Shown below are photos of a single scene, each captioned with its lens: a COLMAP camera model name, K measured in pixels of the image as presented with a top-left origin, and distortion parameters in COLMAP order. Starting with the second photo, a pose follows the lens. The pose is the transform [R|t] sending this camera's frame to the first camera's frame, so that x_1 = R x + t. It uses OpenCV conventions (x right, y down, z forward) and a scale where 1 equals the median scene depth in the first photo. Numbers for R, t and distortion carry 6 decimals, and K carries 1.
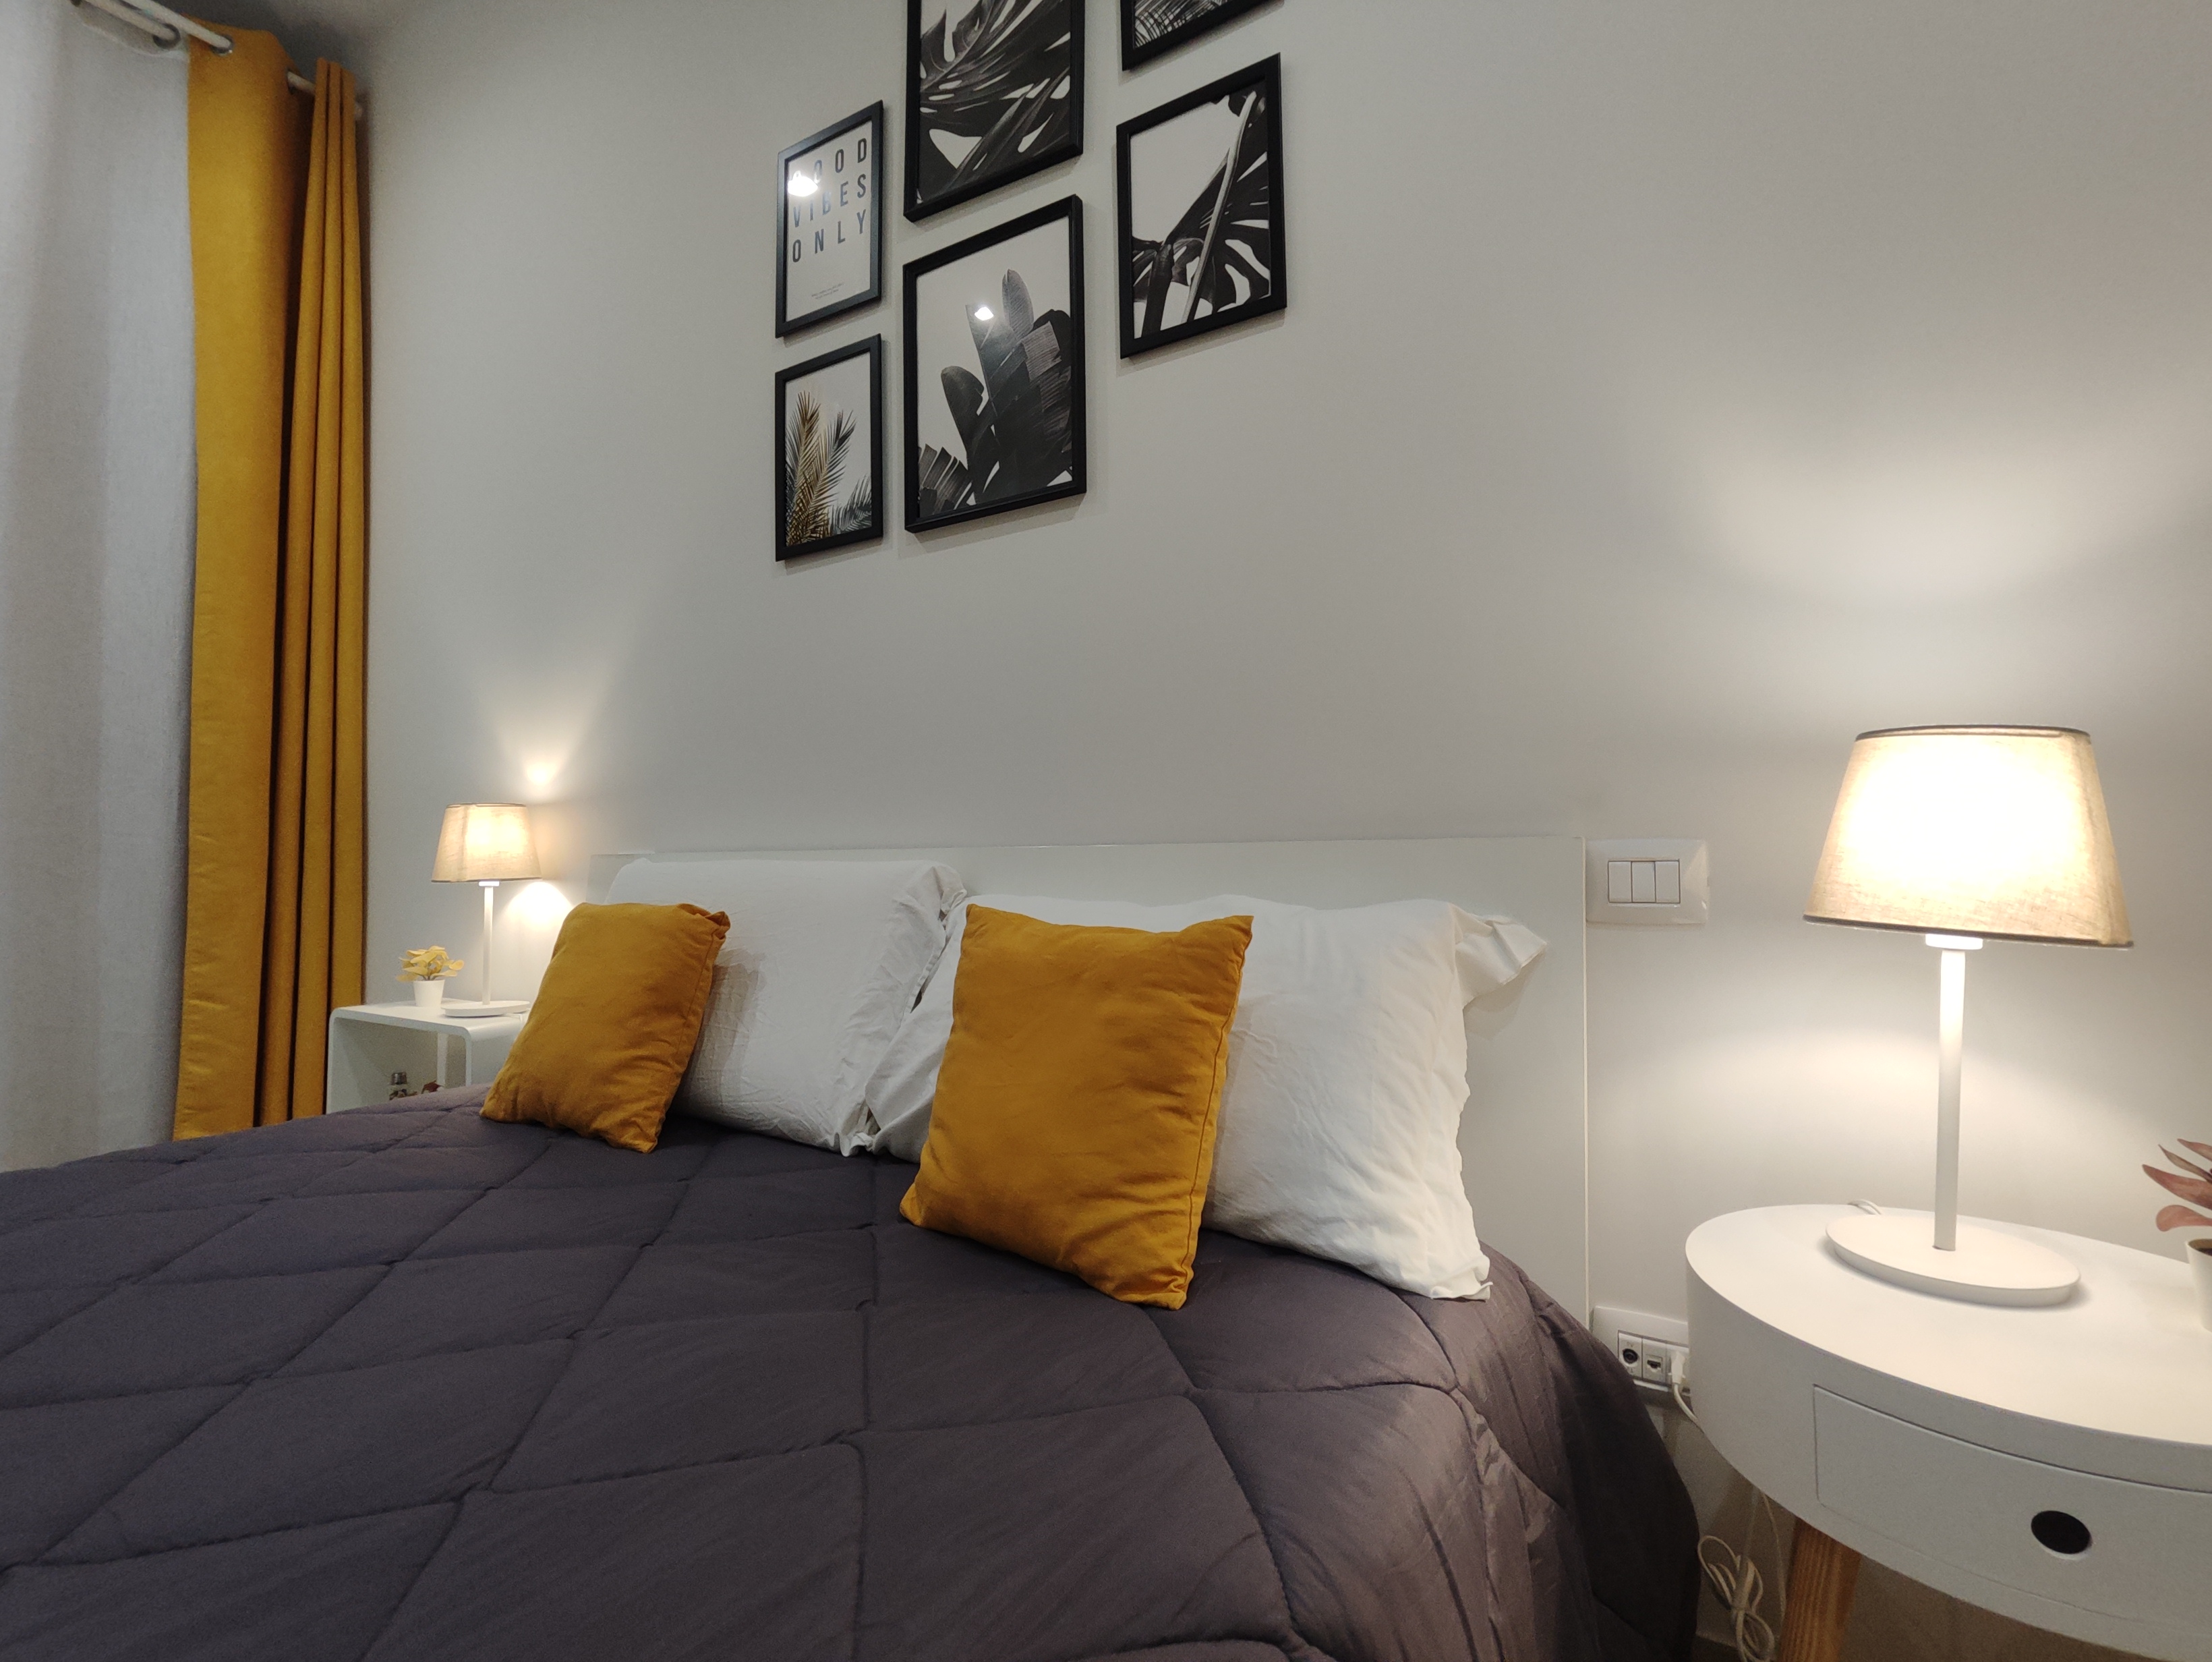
lens RADIAL K [[1020.4, 0, 1108.4], [0, 1020.4, 821.0], [0, 0, 1]] dist [-0.001733, -0.001696]
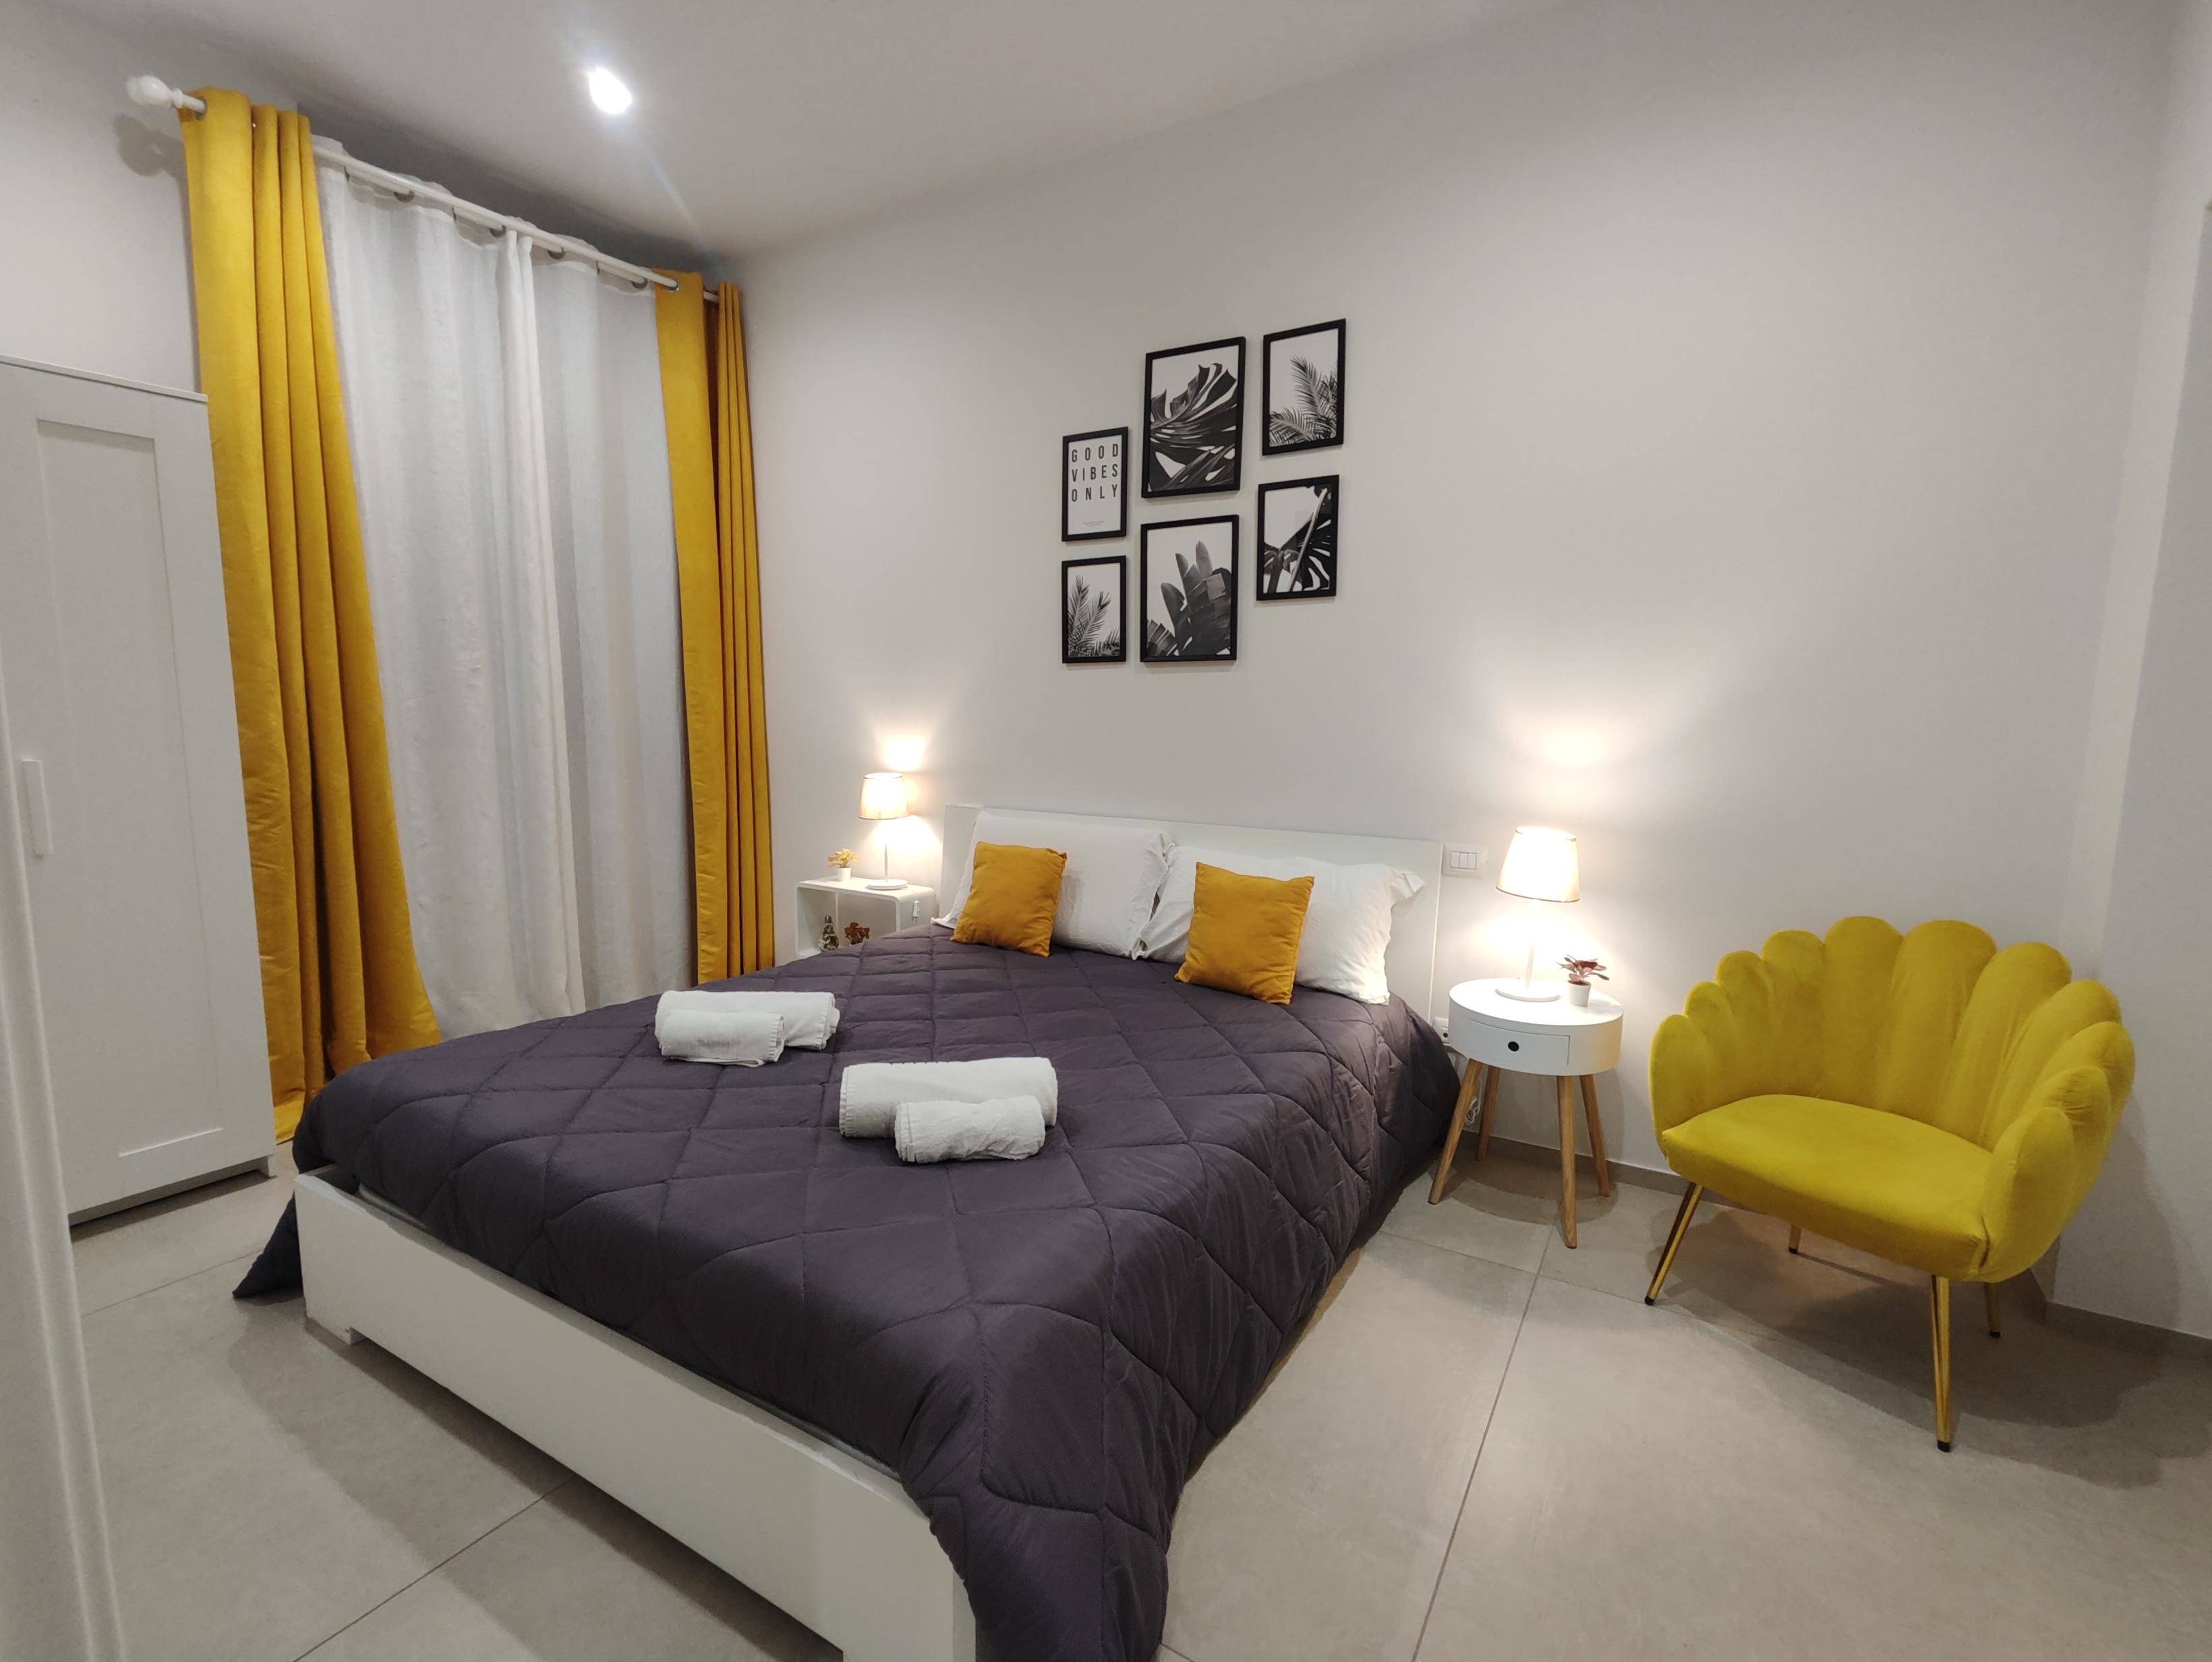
lens RADIAL K [[1020.4, 0, 1116.8], [0, 1020.4, 820.3], [0, 0, 1]] dist [-0.001733, -0.001696]
pose [[0.999826, 0.018027, 0.004743, -0.277910], [-0.018544, 0.987726, 0.155095, -0.322028], [-0.001888, -0.155156, 0.987888, -1.160051]]
